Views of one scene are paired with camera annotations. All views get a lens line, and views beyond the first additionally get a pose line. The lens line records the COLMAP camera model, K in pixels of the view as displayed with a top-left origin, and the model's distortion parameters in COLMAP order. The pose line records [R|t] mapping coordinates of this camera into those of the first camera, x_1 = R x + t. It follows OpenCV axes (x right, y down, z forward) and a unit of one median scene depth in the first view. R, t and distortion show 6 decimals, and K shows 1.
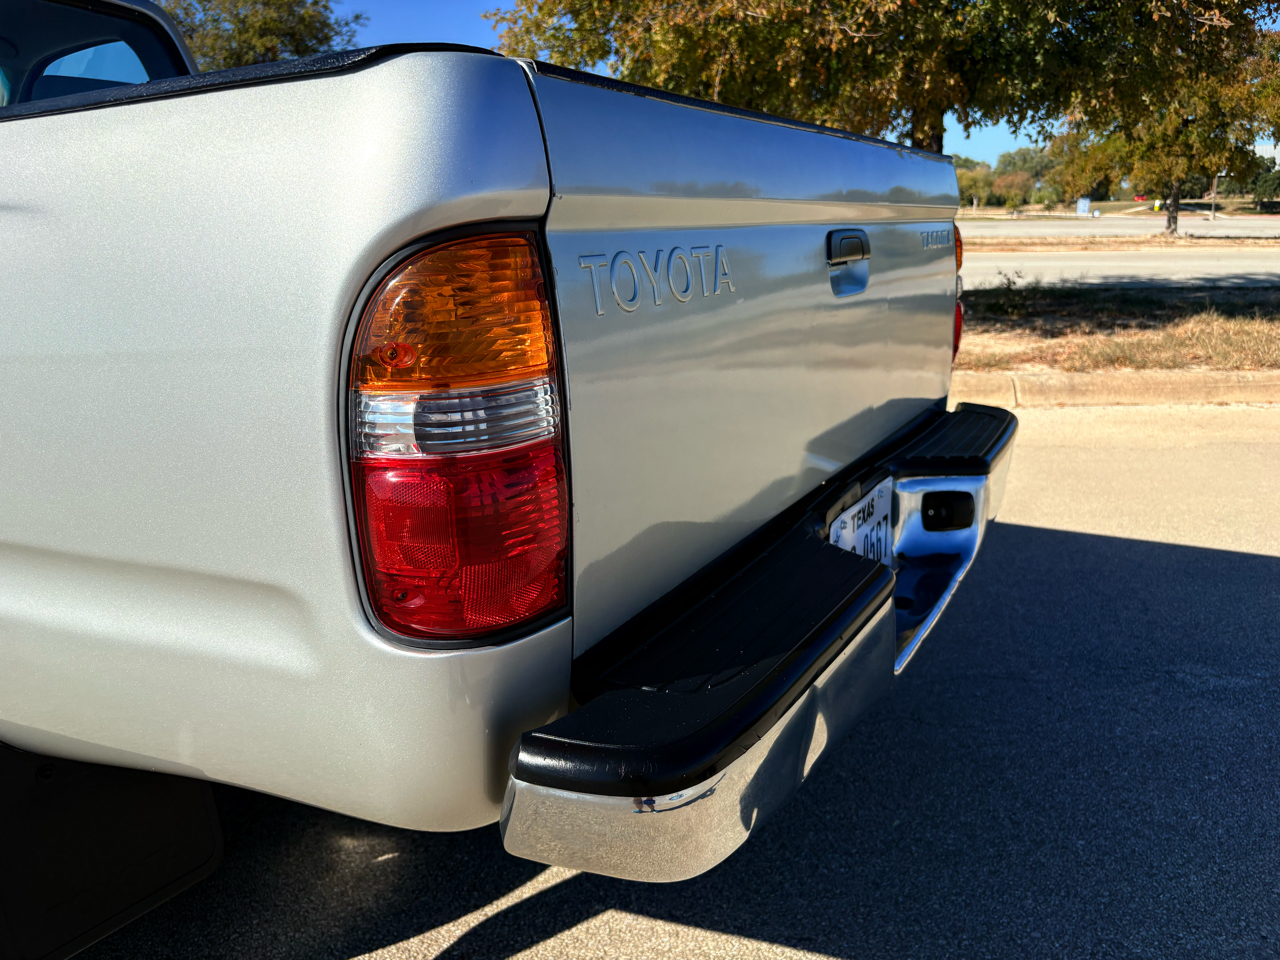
lens RADIAL K [[980.9, 0, 627.4], [0, 980.9, 496.6], [0, 0, 1]] dist [0.014677, -0.018684]
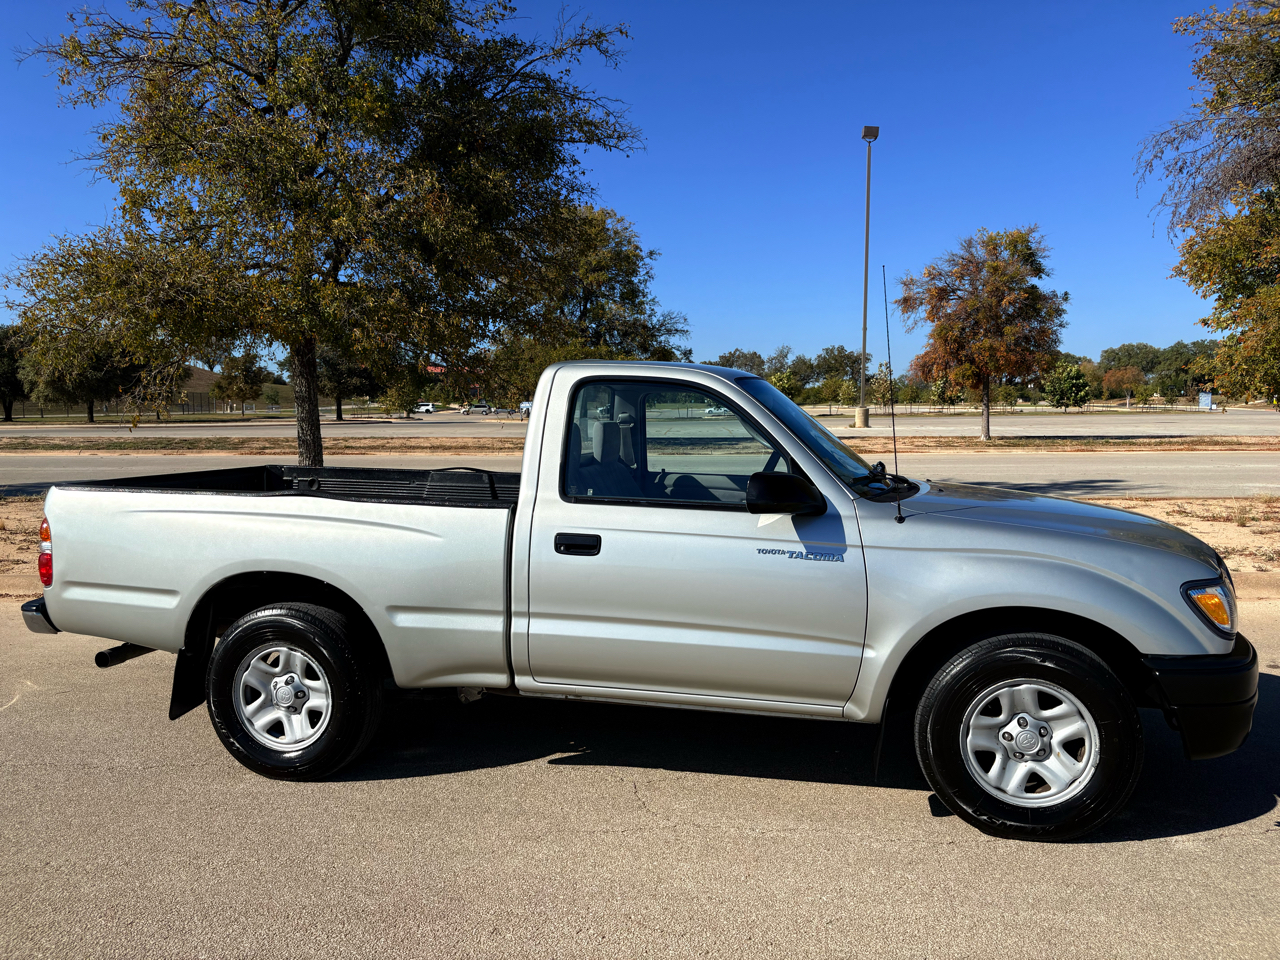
lens RADIAL K [[969.8, 0, 636.0], [0, 969.8, 487.7], [0, 0, 1]] dist [0.041097, -0.051146]
pose [[0.996691, 0.006005, -0.081064, -0.337551], [-0.021650, 0.980856, -0.193526, 0.014621], [0.078350, 0.194641, 0.977740, -0.125462]]
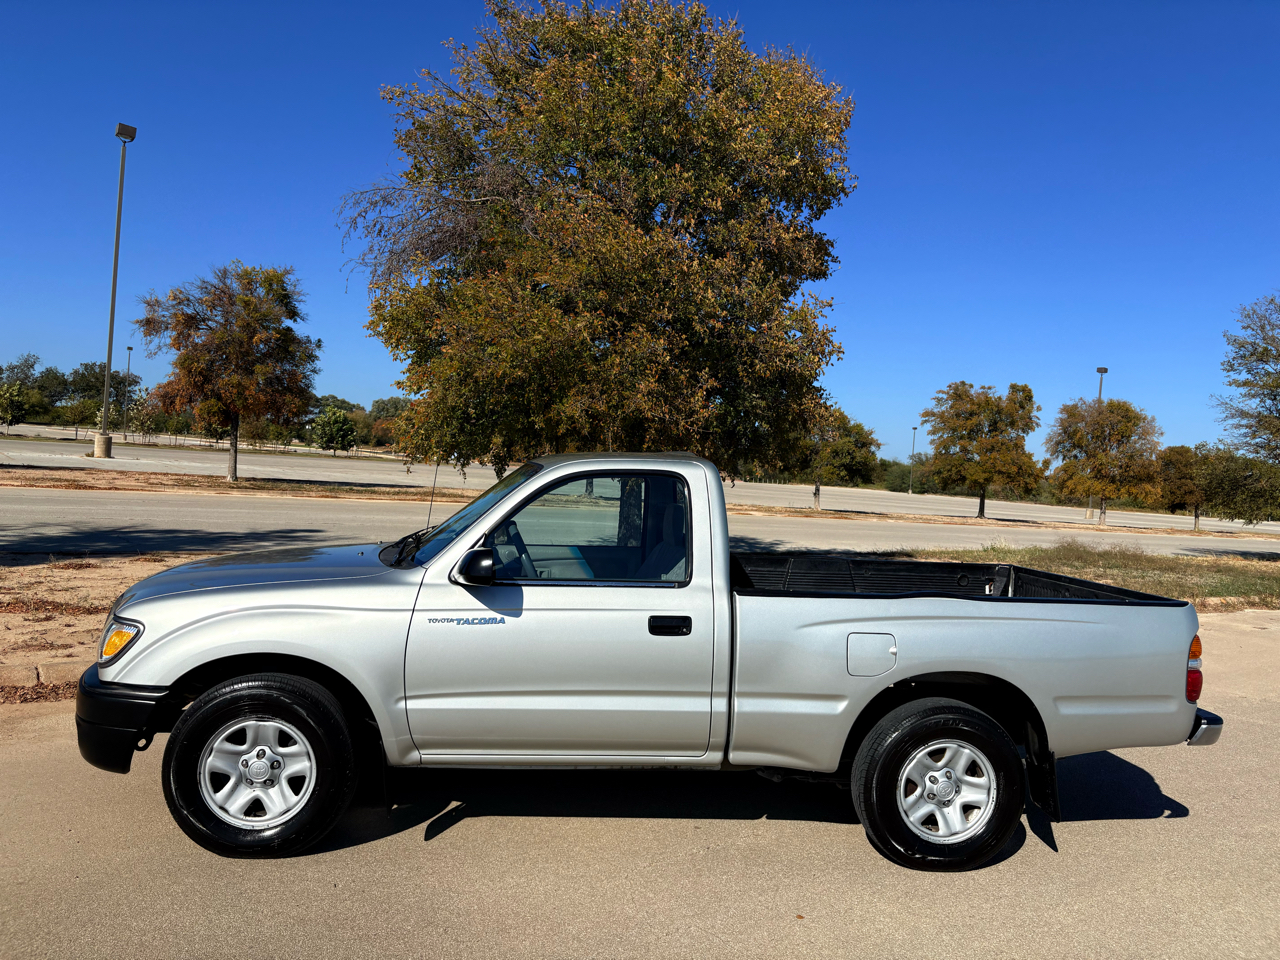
lens RADIAL K [[969.8, 0, 635.1], [0, 969.8, 483.6], [0, 0, 1]] dist [0.041097, -0.051146]
pose [[0.808779, 0.054962, 0.585539, -0.268091], [0.086725, 0.973593, -0.211177, -0.007290], [-0.581684, 0.221576, 0.782654, -0.080341]]
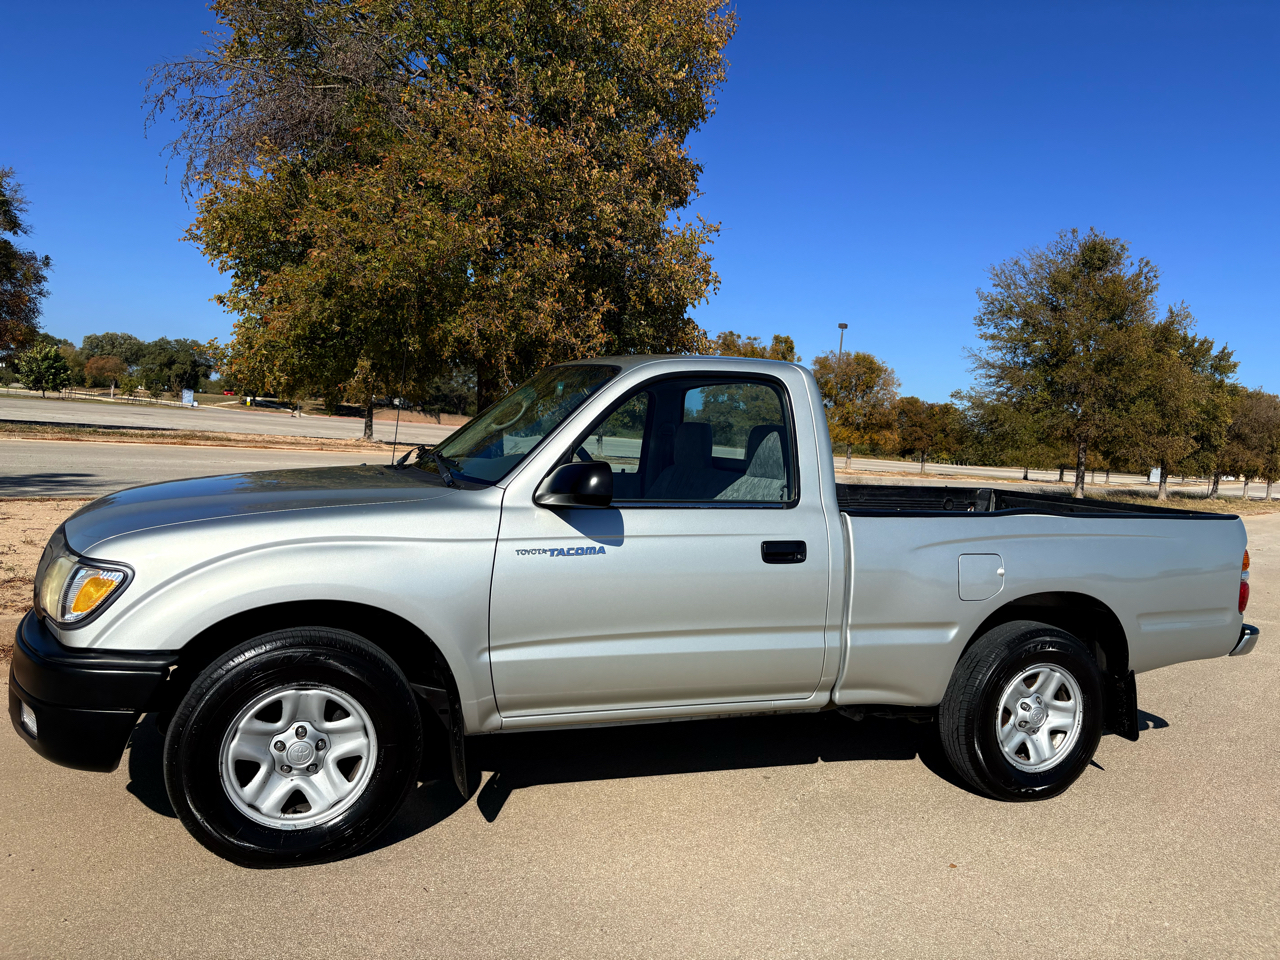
lens RADIAL K [[969.8, 0, 637.8], [0, 969.8, 486.6], [0, 0, 1]] dist [0.041097, -0.051146]
pose [[0.636363, 0.013660, 0.771268, -0.297266], [0.134133, 0.982652, -0.128075, -0.013925], [-0.759638, 0.184954, 0.623492, -0.001960]]
